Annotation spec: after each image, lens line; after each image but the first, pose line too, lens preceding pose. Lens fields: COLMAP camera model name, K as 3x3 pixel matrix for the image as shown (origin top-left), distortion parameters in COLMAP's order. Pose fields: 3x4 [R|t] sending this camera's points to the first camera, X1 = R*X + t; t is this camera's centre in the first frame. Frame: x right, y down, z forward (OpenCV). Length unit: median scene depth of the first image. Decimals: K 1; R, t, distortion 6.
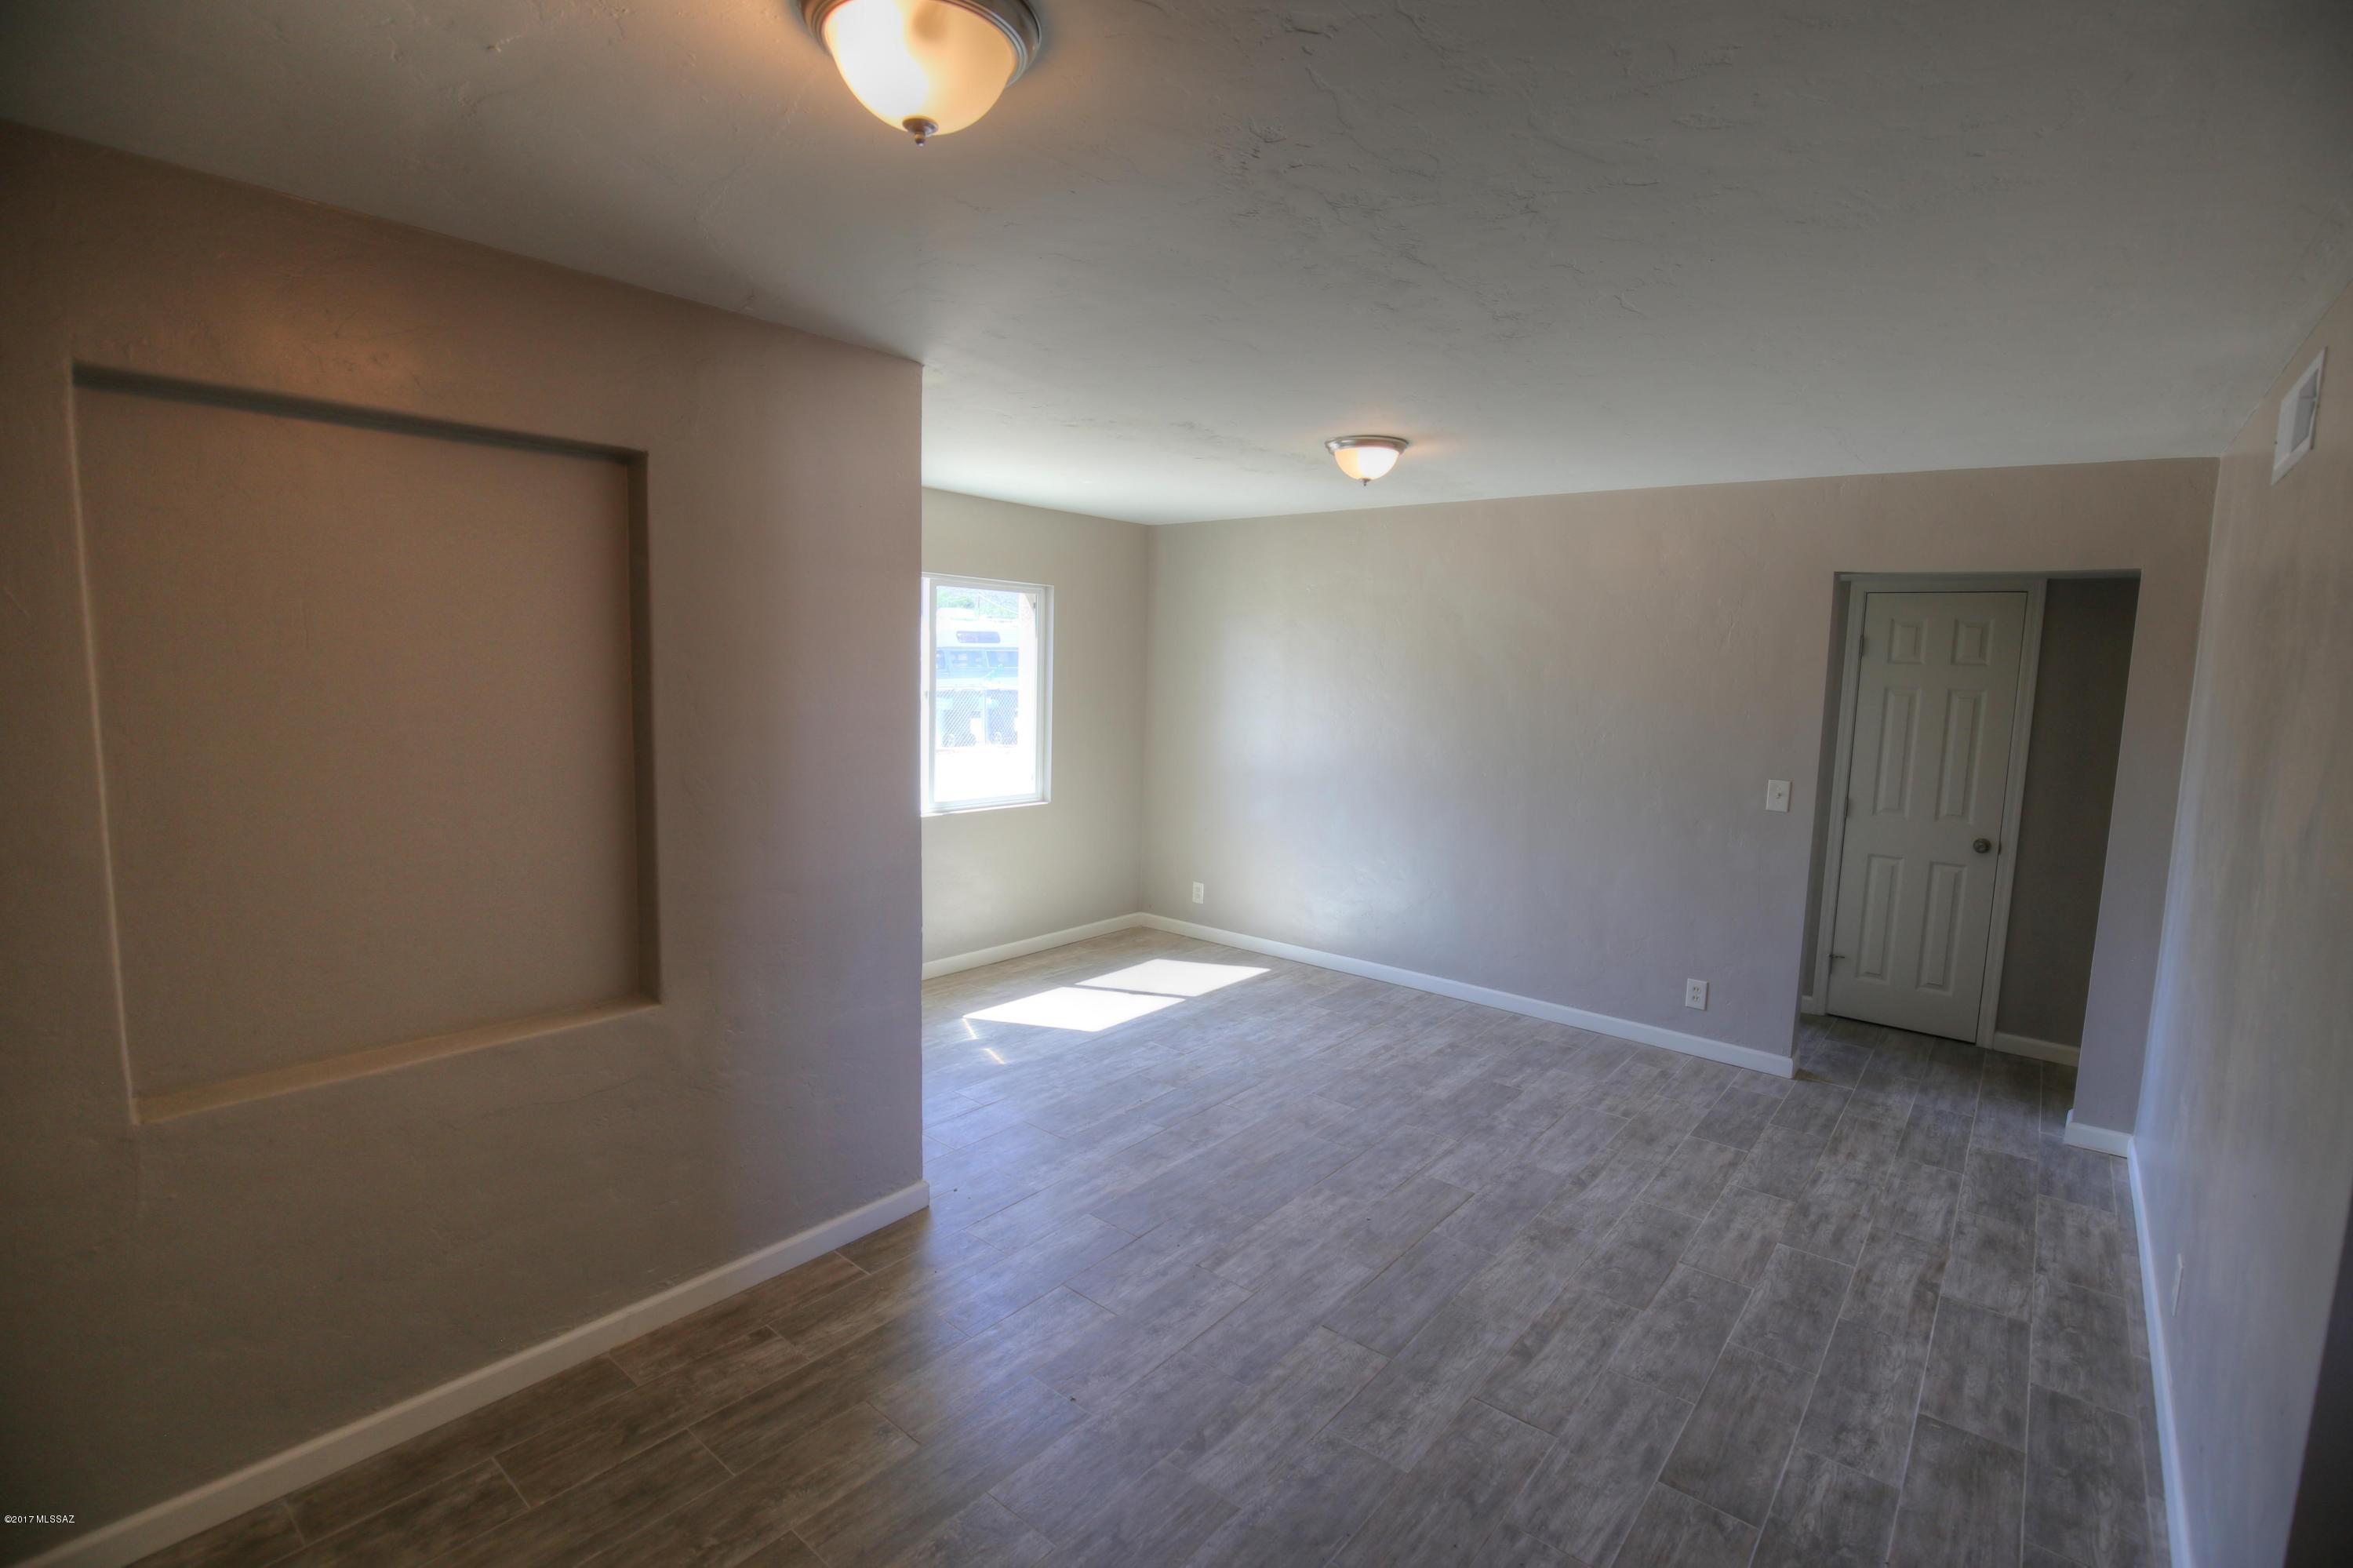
lens RADIAL K [[1088.6, 0, 1166.0], [0, 1088.6, 784.2], [0, 0, 1]] dist [-0.034443, 0.006878]
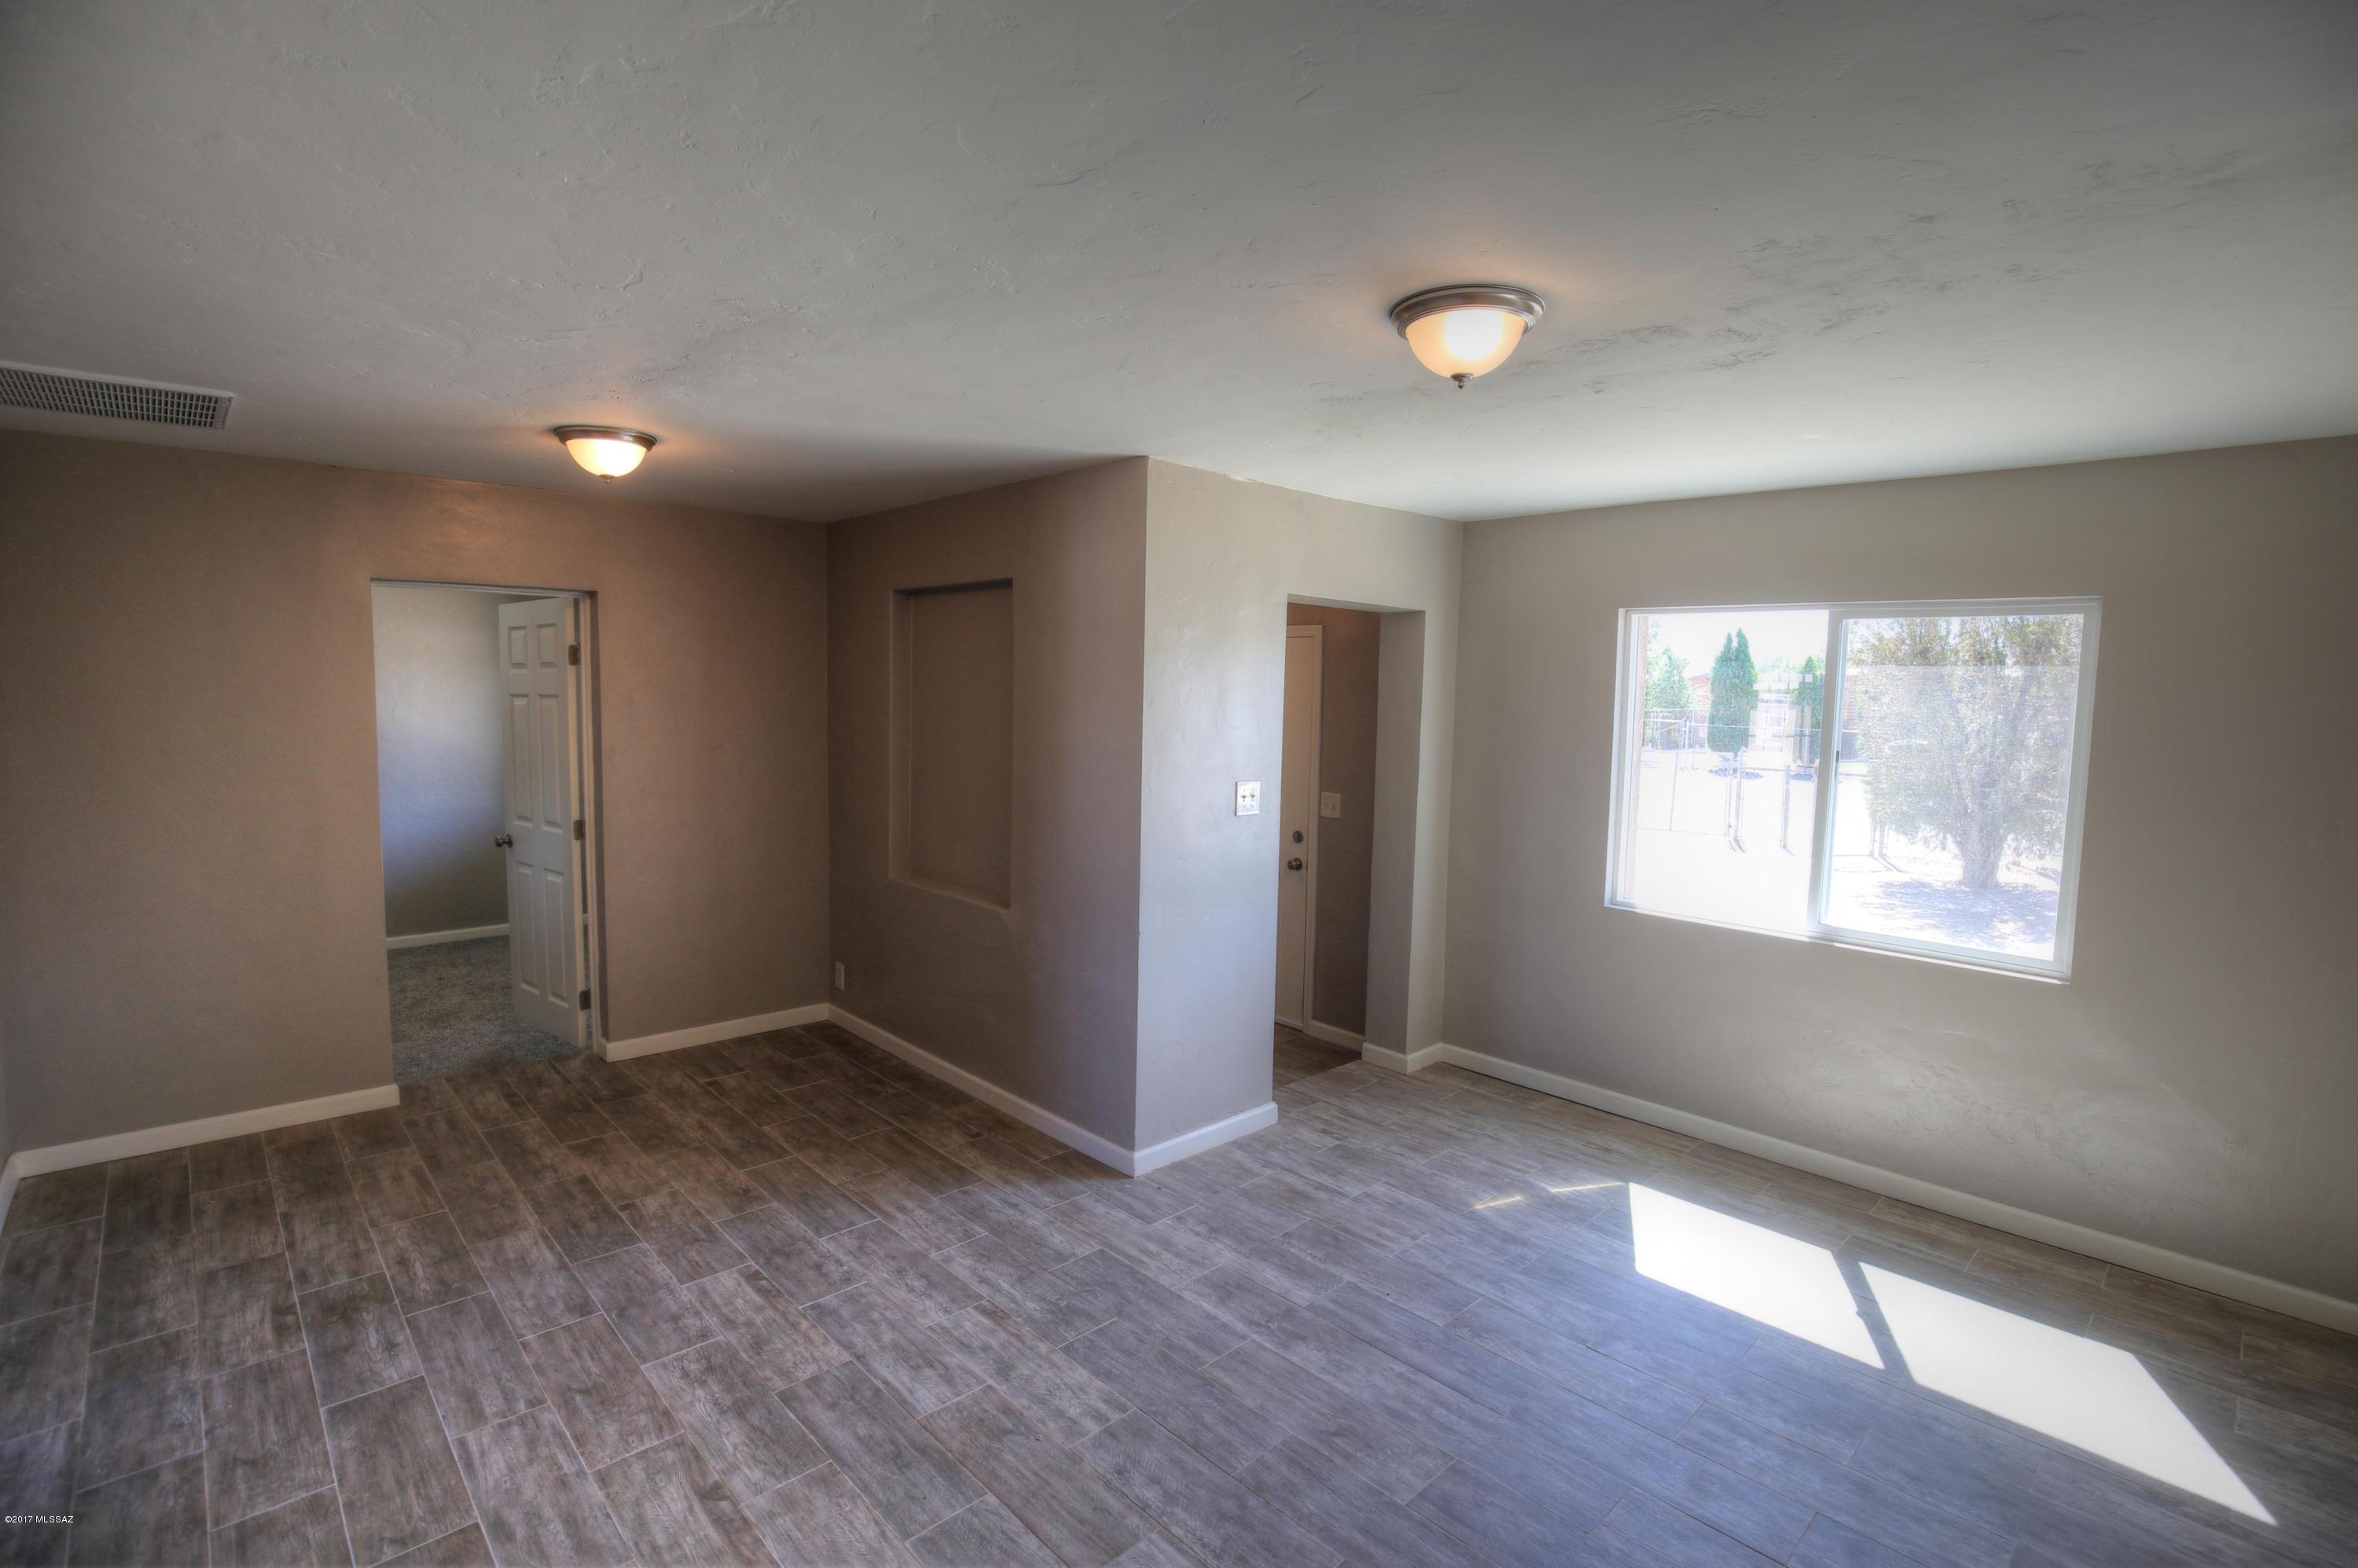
lens RADIAL K [[1090.8, 0, 1178.9], [0, 1090.8, 773.7], [0, 0, 1]] dist [-0.034443, 0.006878]
pose [[-0.116226, 0.047599, -0.992082, 1.116550], [-0.139875, 0.988112, 0.063795, -0.139004], [0.983324, 0.146182, -0.108186, 1.392006]]
